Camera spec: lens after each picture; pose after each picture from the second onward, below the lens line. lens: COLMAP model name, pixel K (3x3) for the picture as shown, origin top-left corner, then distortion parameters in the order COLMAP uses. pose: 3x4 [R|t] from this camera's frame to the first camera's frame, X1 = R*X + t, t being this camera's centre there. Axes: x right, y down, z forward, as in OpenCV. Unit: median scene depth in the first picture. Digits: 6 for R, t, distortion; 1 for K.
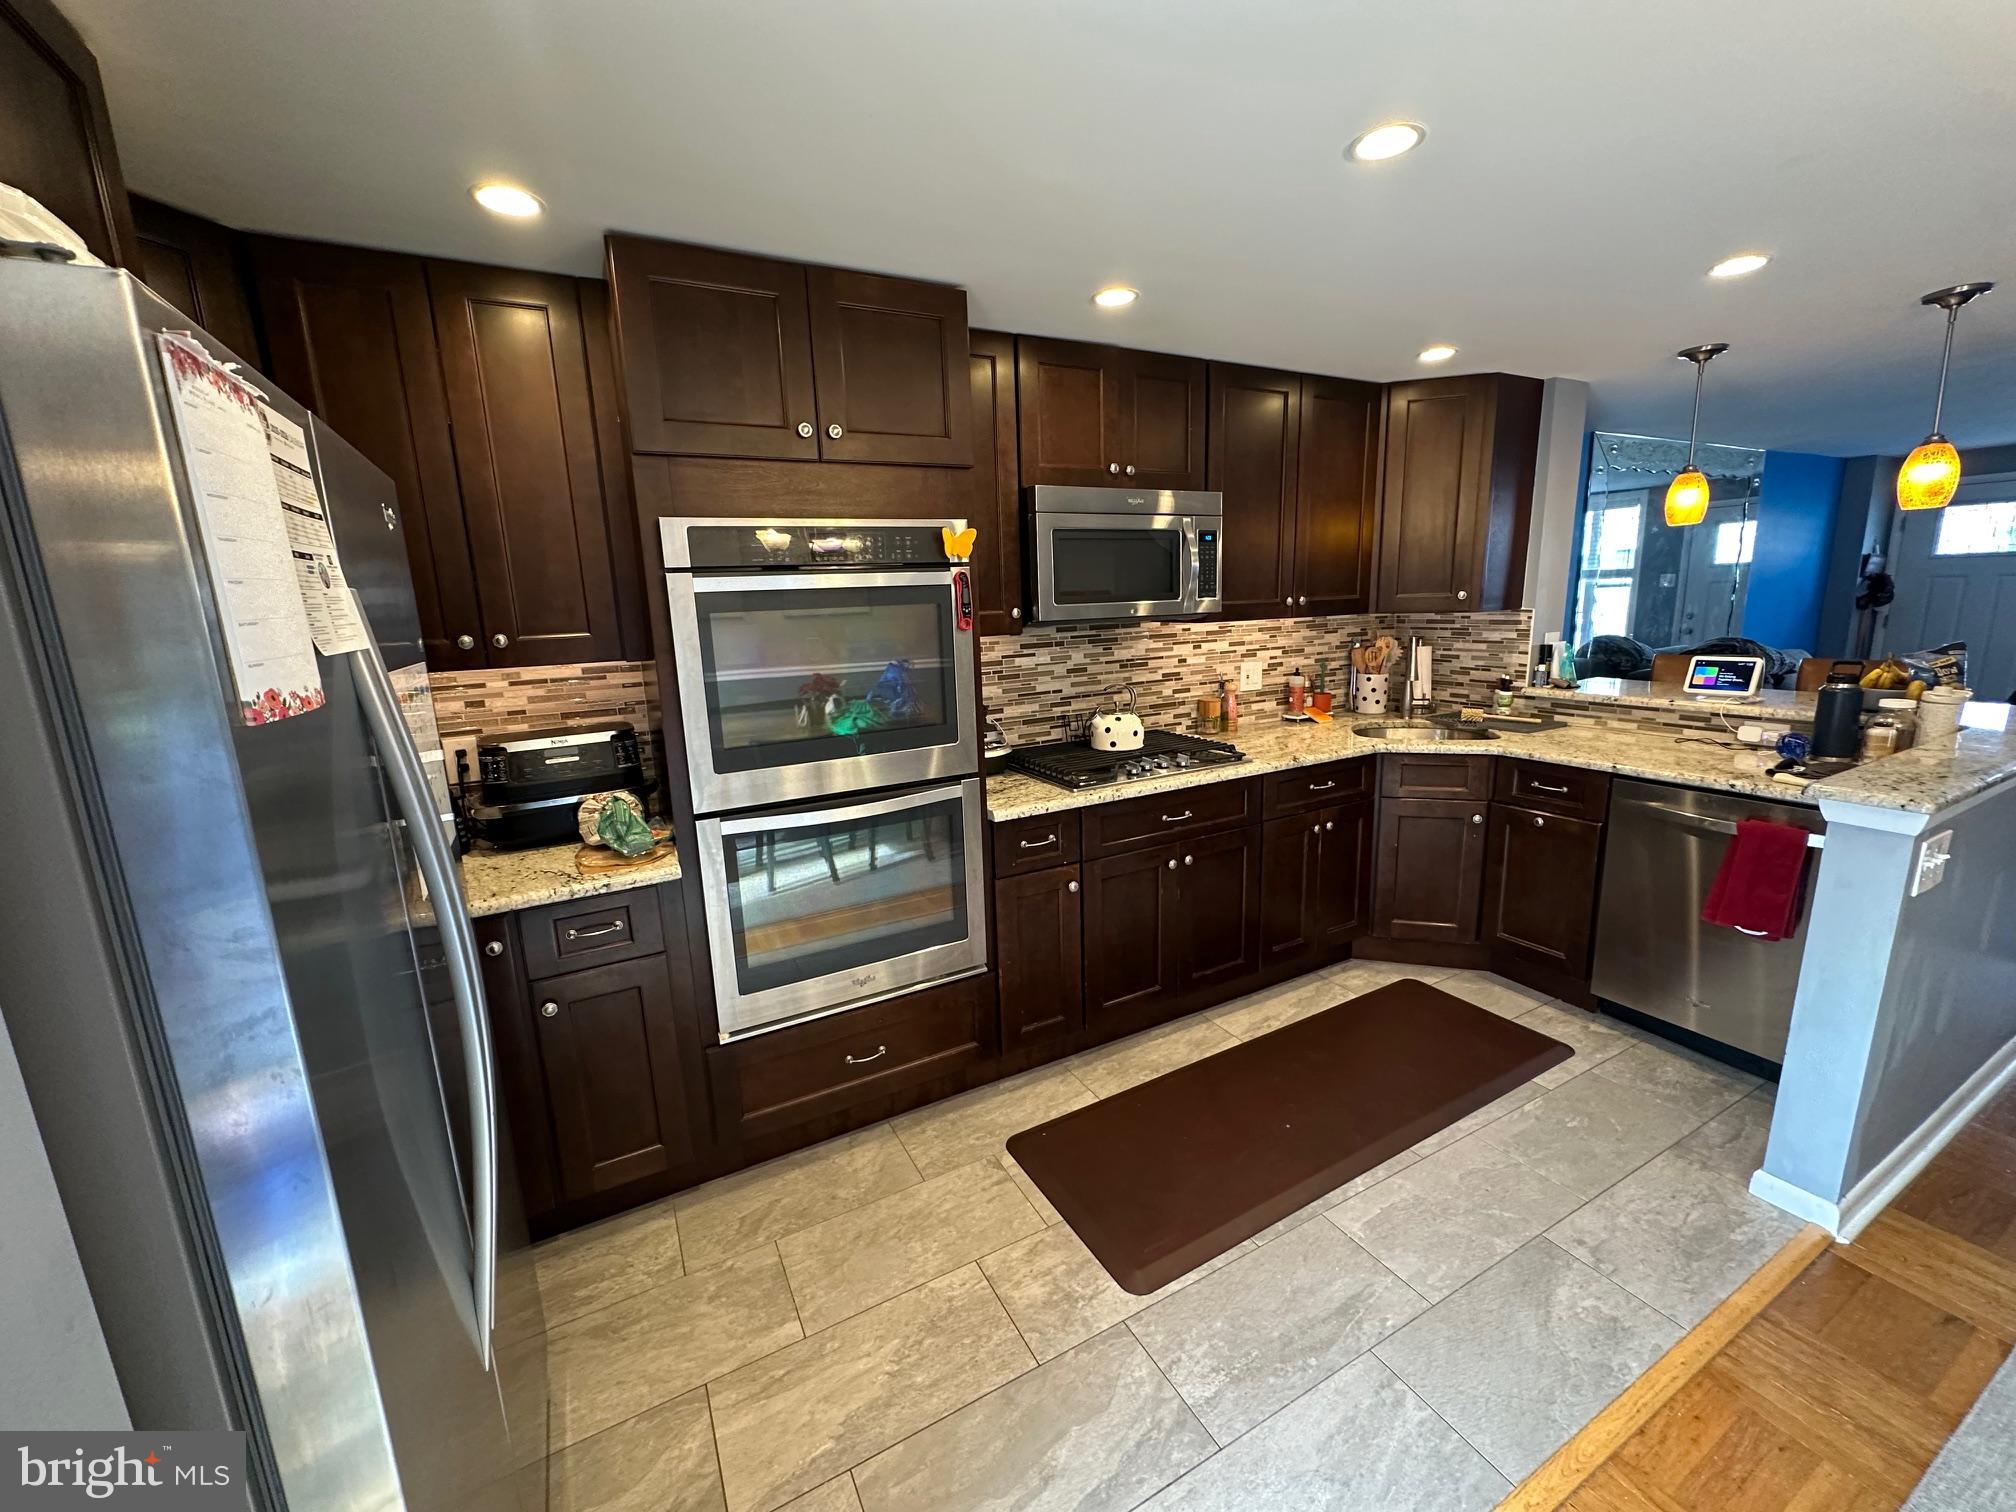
lens RADIAL K [[799.1, 0, 1008.0], [0, 799.1, 756.0], [0, 0, 1]] dist [-0.003371, 0.000337]
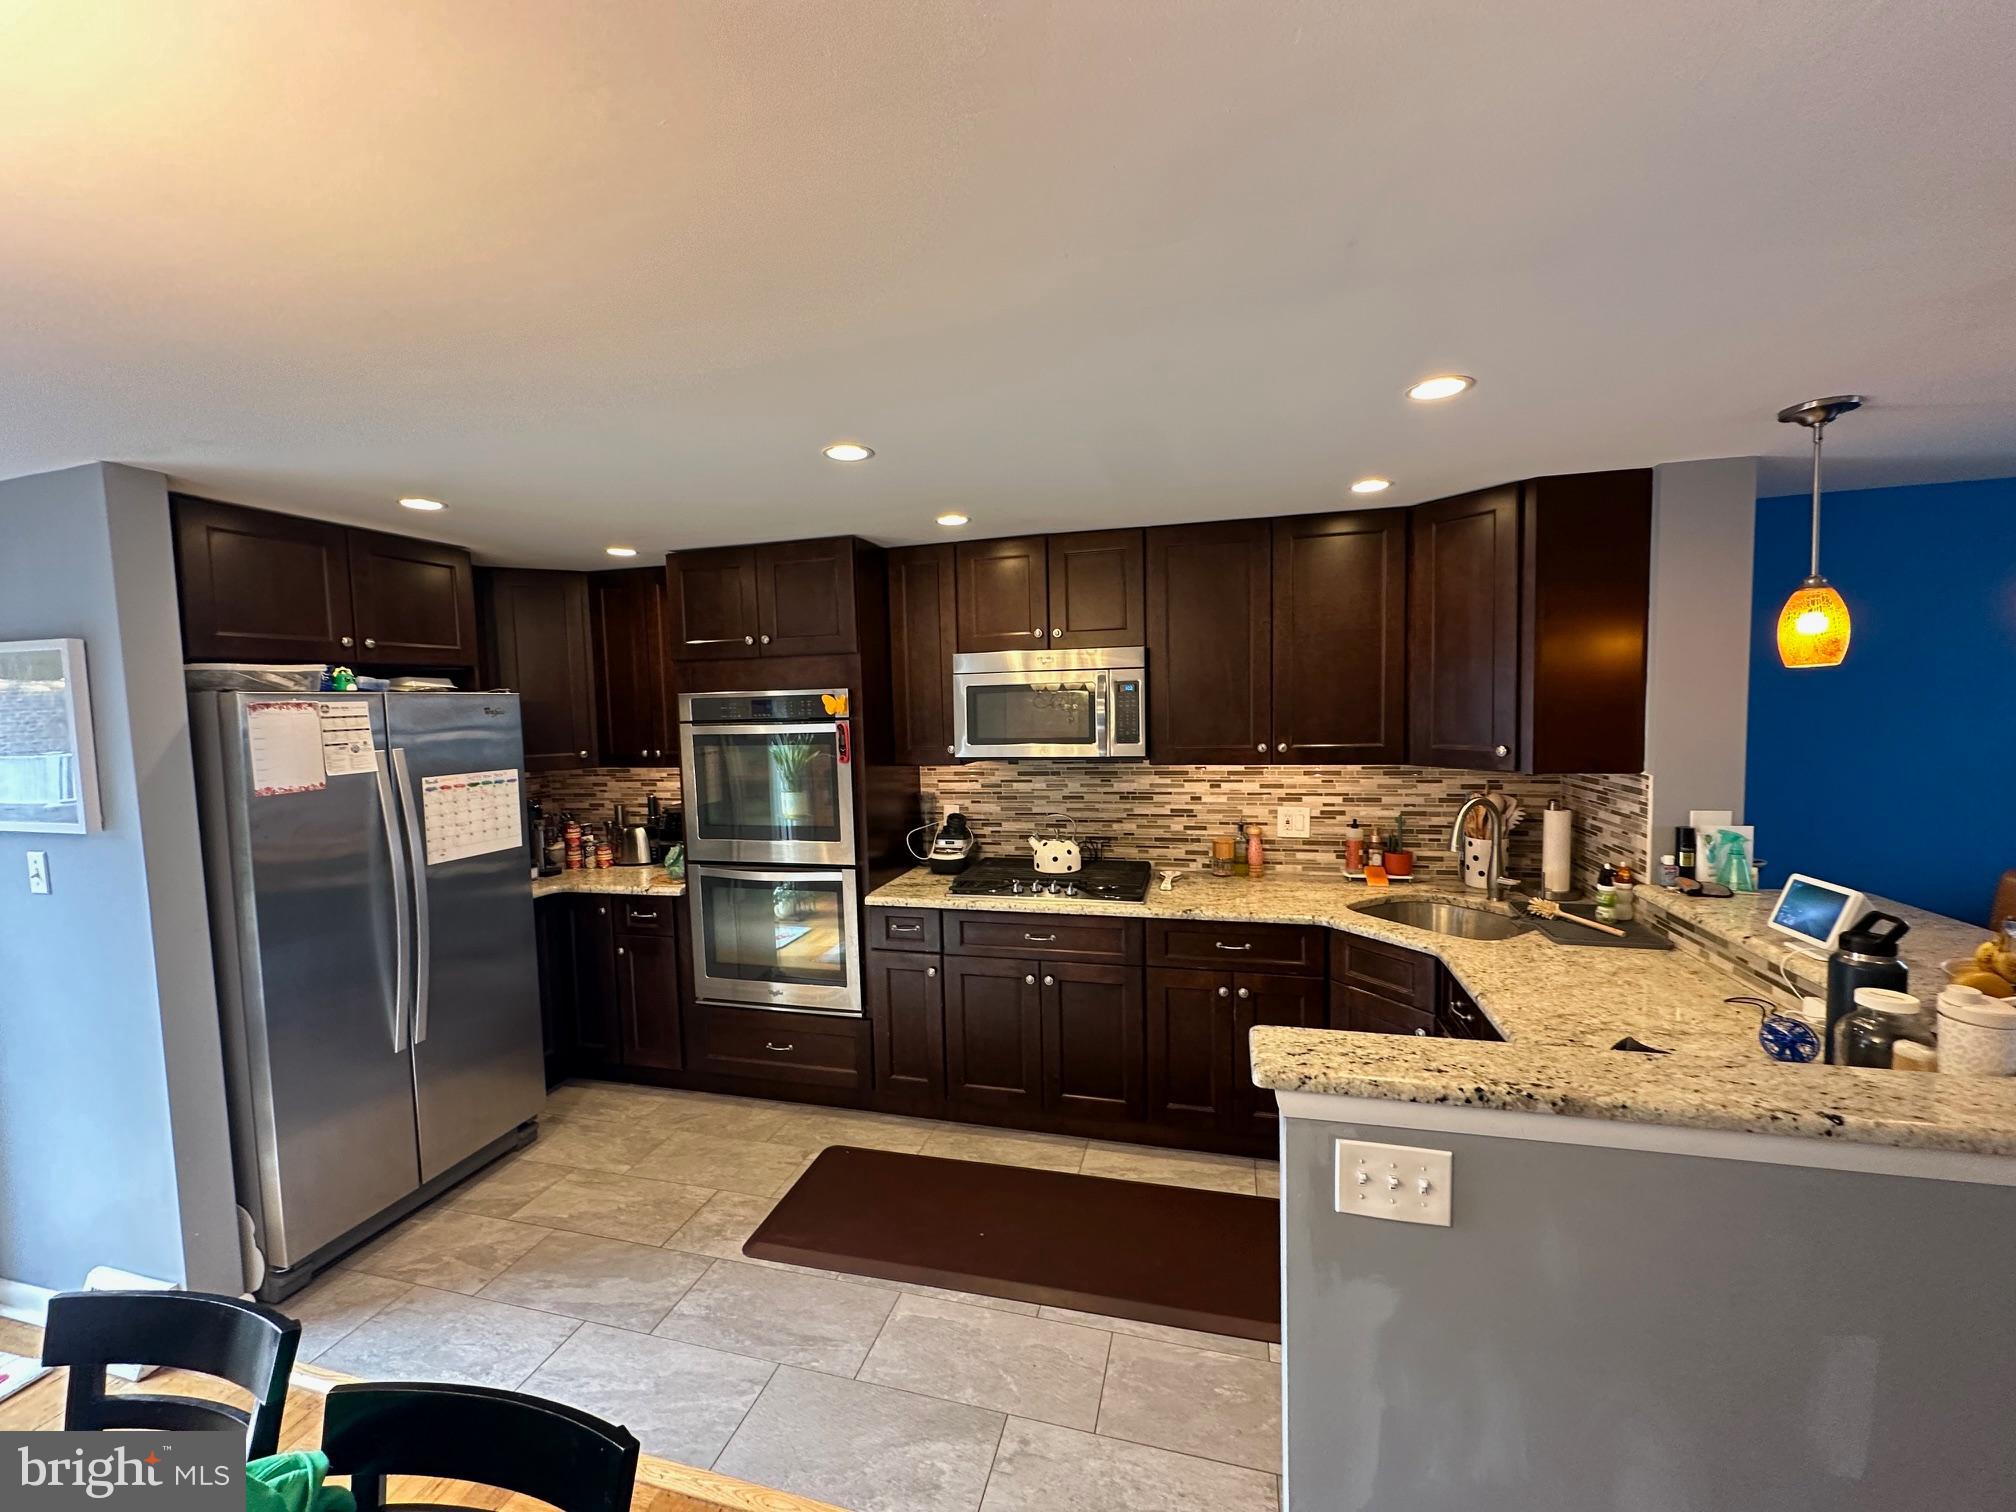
lens RADIAL K [[799.1, 0, 1008.0], [0, 799.1, 756.0], [0, 0, 1]] dist [-0.003371, 0.000337]
pose [[0.730741, 0.064021, -0.679646, 0.779296], [-0.135390, 0.989407, -0.052369, -0.093484], [0.669094, 0.130285, 0.731669, 0.103983]]
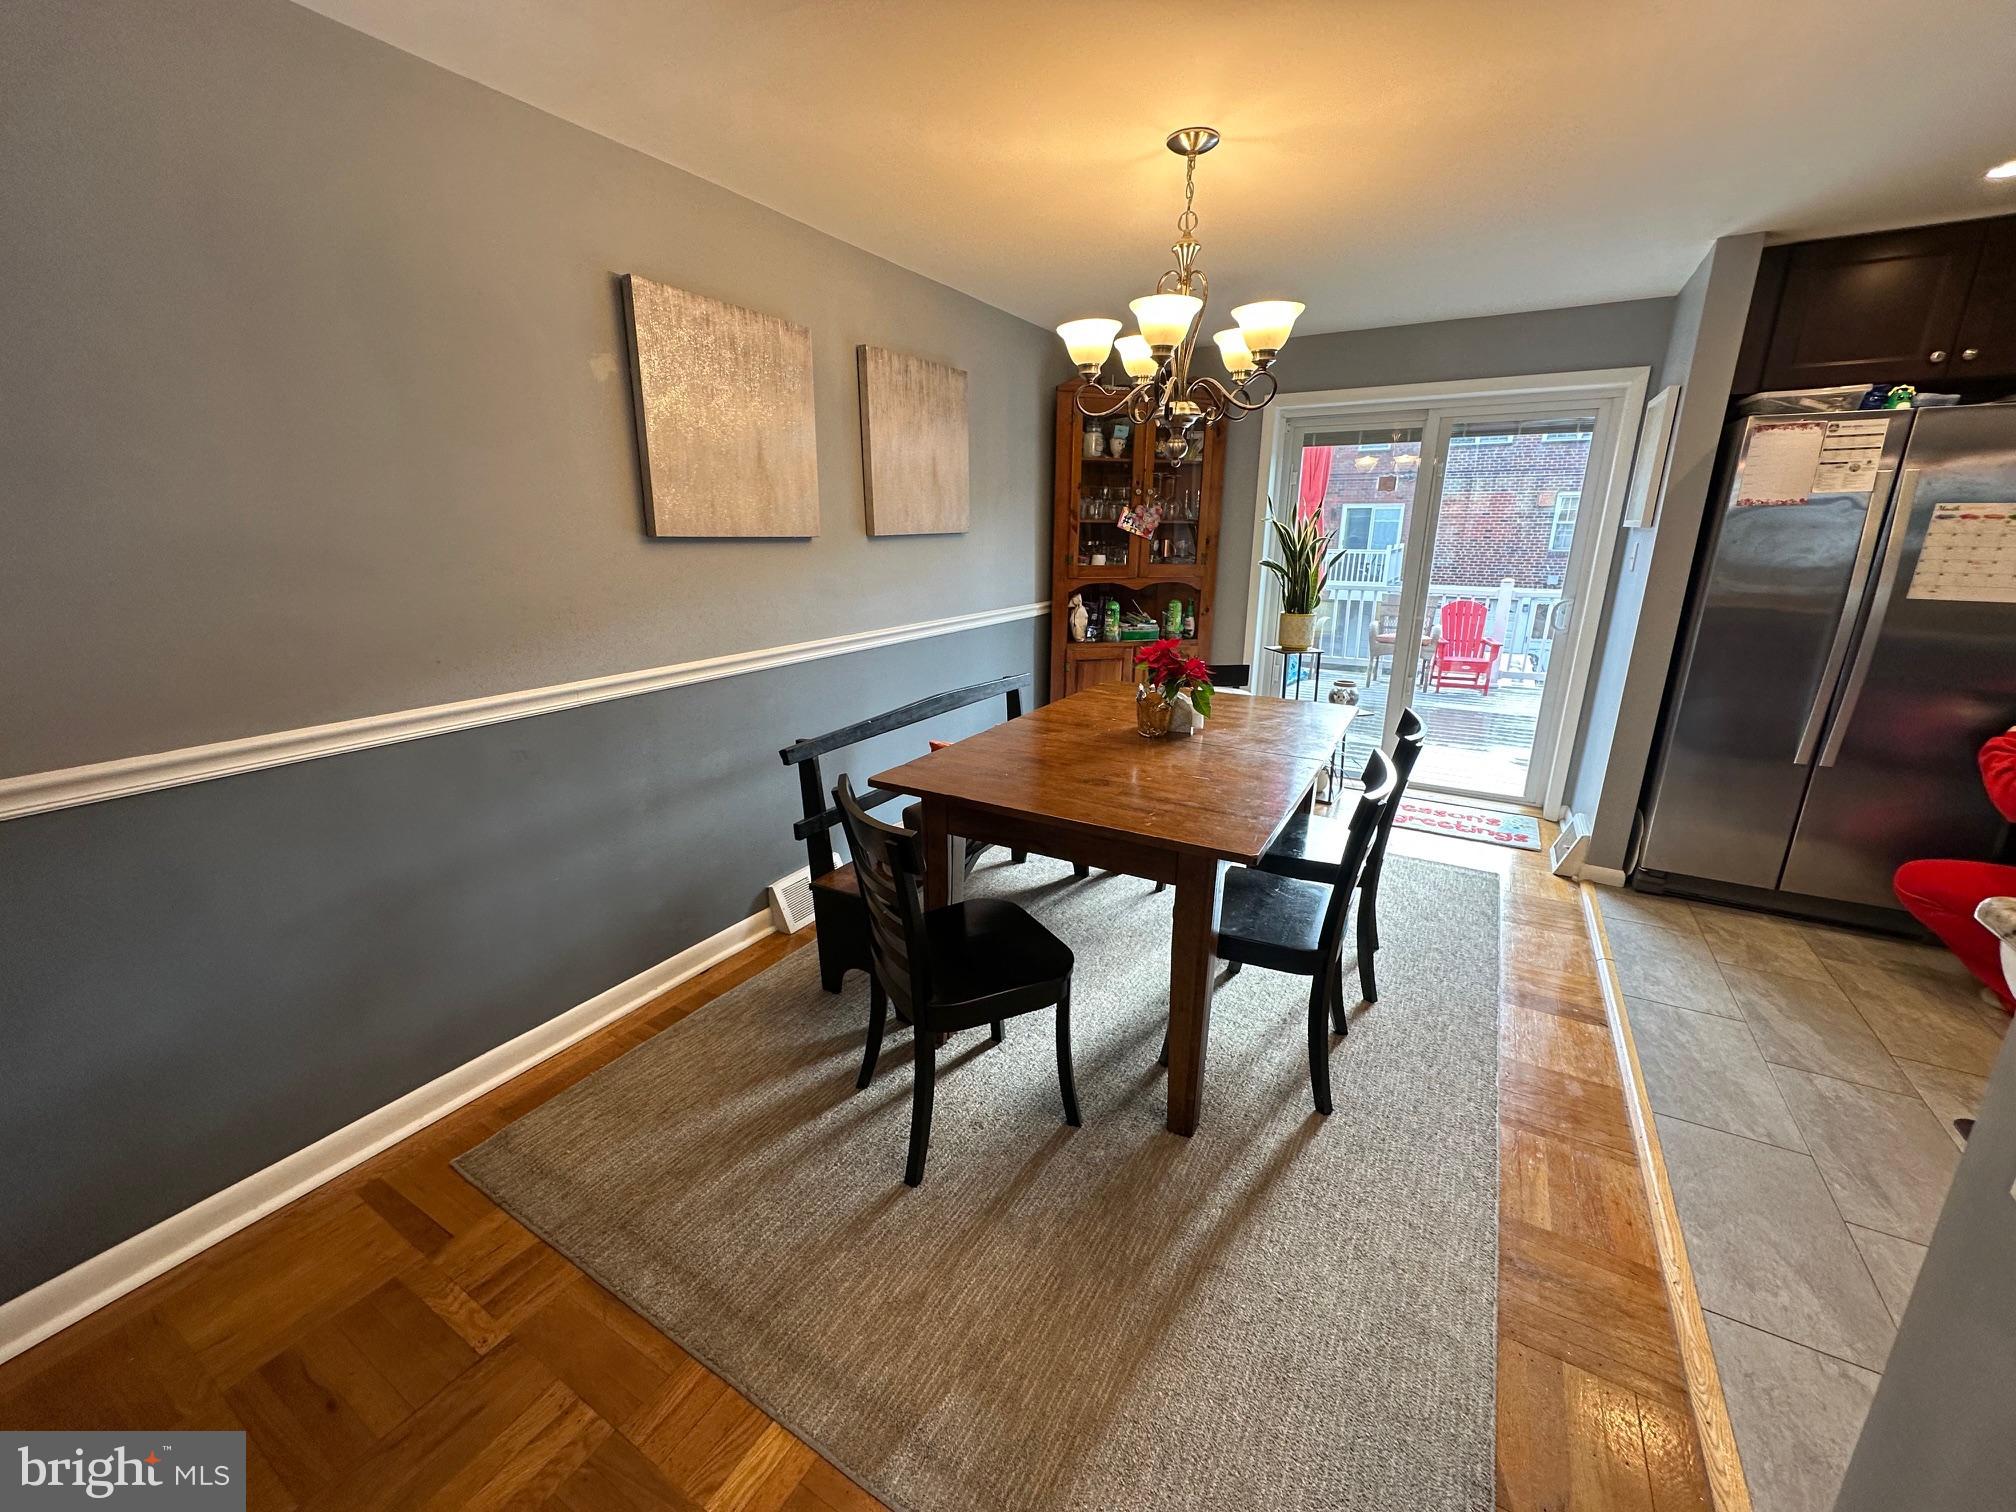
lens RADIAL K [[799.1, 0, 1008.0], [0, 799.1, 756.0], [0, 0, 1]] dist [-0.003371, 0.000337]
pose [[-0.852362, 0.181838, -0.490320, 0.976748], [-0.071771, 0.888053, 0.454105, -0.100871], [0.518004, 0.422253, -0.743892, 0.525923]]
